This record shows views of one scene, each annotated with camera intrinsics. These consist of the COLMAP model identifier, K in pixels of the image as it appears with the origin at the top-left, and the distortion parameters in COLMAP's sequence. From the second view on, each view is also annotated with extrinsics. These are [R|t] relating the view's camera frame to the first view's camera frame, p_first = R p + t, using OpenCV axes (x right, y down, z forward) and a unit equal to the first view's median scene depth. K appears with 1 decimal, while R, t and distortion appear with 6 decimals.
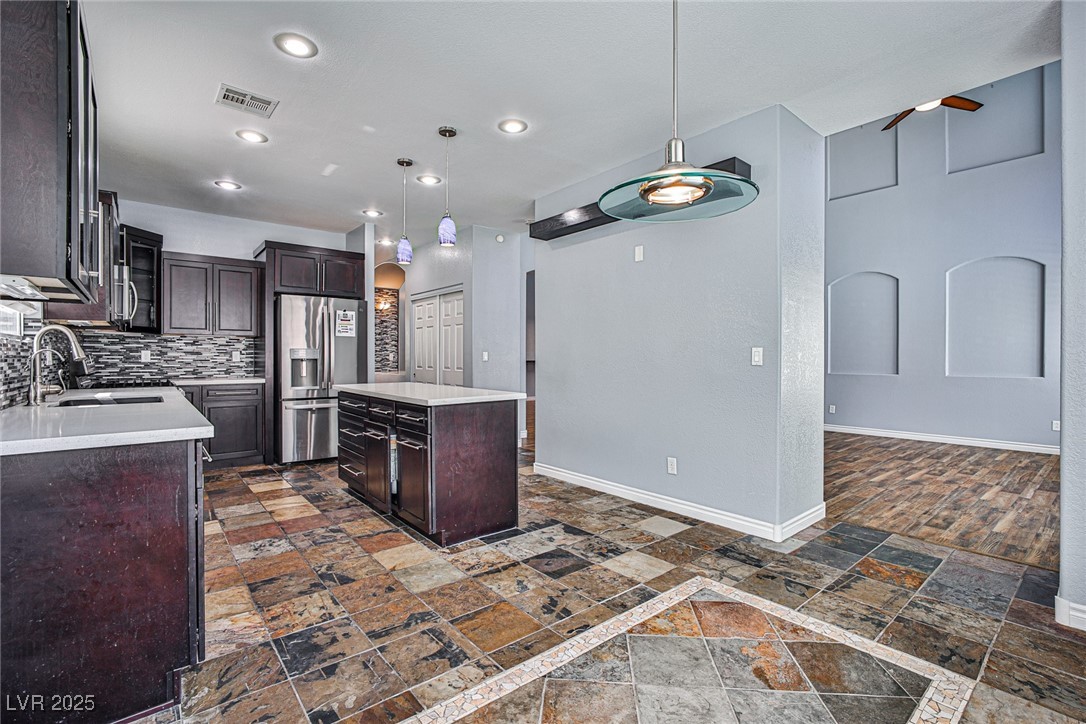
lens RADIAL K [[487.5, 0, 534.1], [0, 487.5, 360.3], [0, 0, 1]] dist [-0.032215, 0.013186]
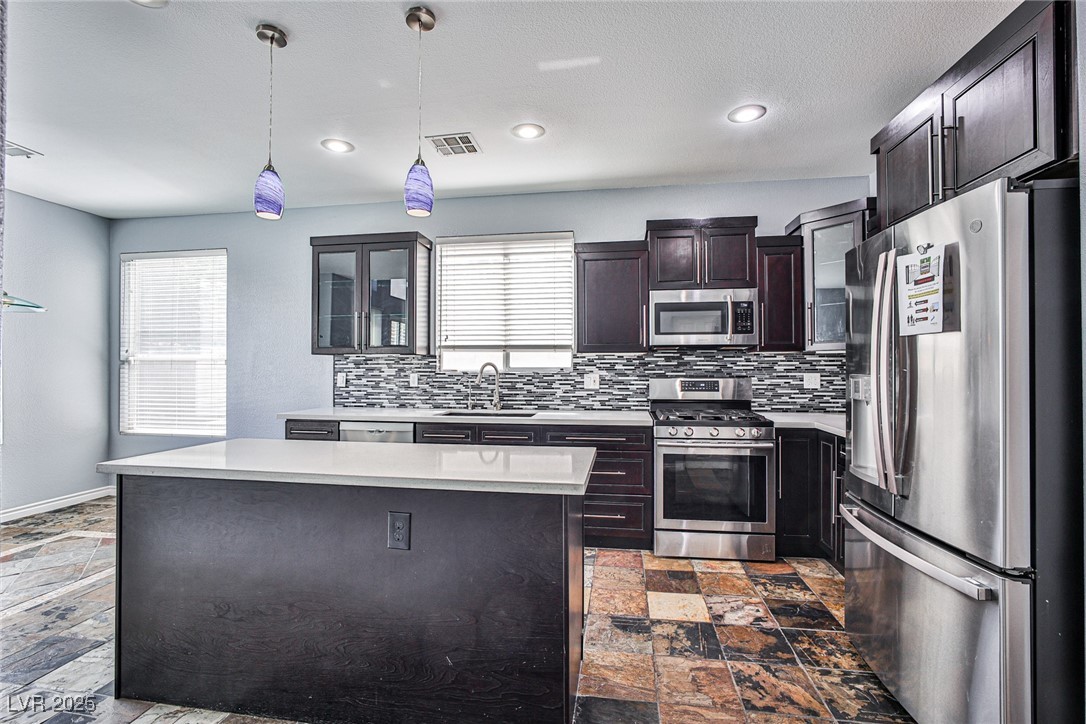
lens RADIAL K [[487.5, 0, 549.9], [0, 487.5, 364.4], [0, 0, 1]] dist [-0.032215, 0.013186]
pose [[-0.744698, -0.010866, -0.667314, -0.043397], [-0.004381, 0.999925, -0.011393, -0.043420], [0.667388, -0.005561, -0.744690, 2.045591]]
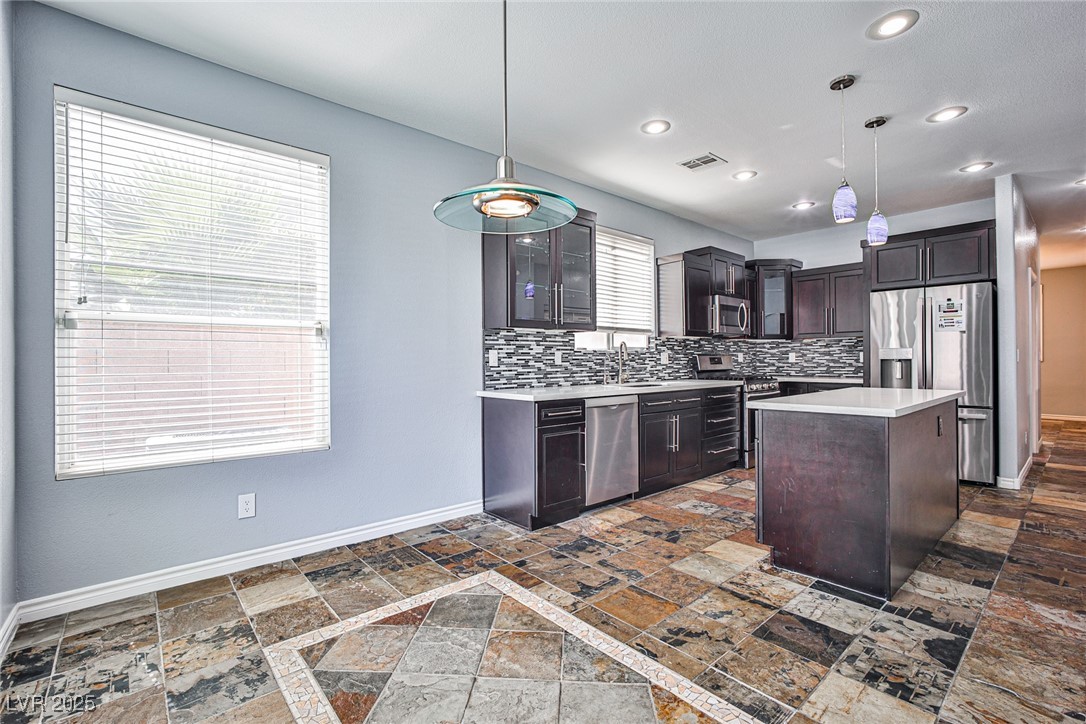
lens RADIAL K [[487.5, 0, 548.3], [0, 487.5, 359.3], [0, 0, 1]] dist [-0.032215, 0.013186]
pose [[0.034547, -0.003360, -0.999397, 0.742430], [0.001697, 0.999993, -0.003303, -0.001516], [0.999402, -0.001582, 0.034553, 0.570166]]
